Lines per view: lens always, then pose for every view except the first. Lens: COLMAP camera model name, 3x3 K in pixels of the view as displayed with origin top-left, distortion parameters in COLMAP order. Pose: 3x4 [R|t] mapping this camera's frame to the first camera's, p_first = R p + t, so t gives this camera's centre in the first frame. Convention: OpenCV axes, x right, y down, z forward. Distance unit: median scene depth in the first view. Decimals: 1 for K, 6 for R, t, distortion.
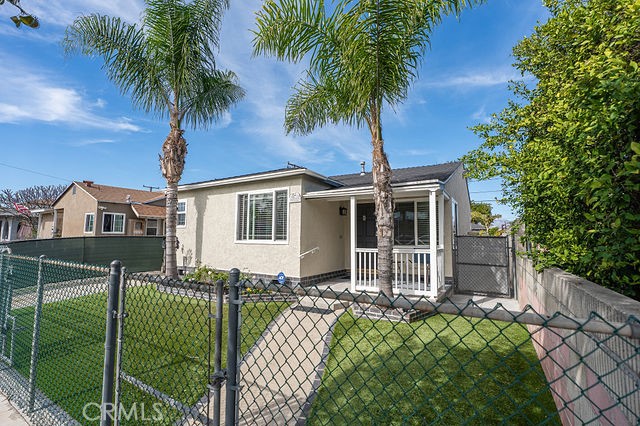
lens RADIAL K [[284.9, 0, 318.9], [0, 284.9, 214.3], [0, 0, 1]] dist [-0.002313, 0.000890]
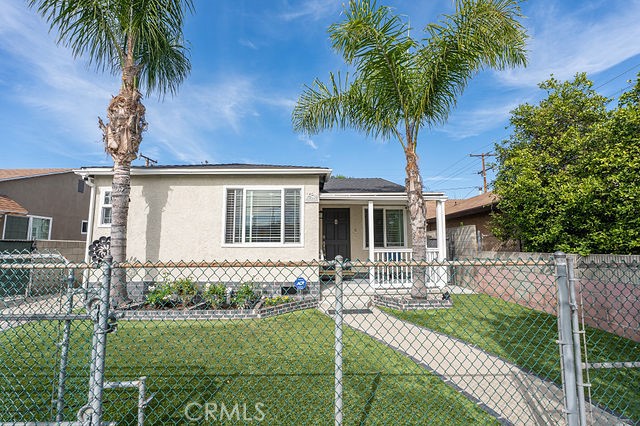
lens RADIAL K [[284.9, 0, 319.0], [0, 284.9, 212.0], [0, 0, 1]] dist [-0.002313, 0.000890]
pose [[0.848062, 0.052578, 0.527281, -0.523571], [-0.034496, 0.998432, -0.044076, 0.028720], [-0.528772, 0.019190, 0.848547, 0.168334]]
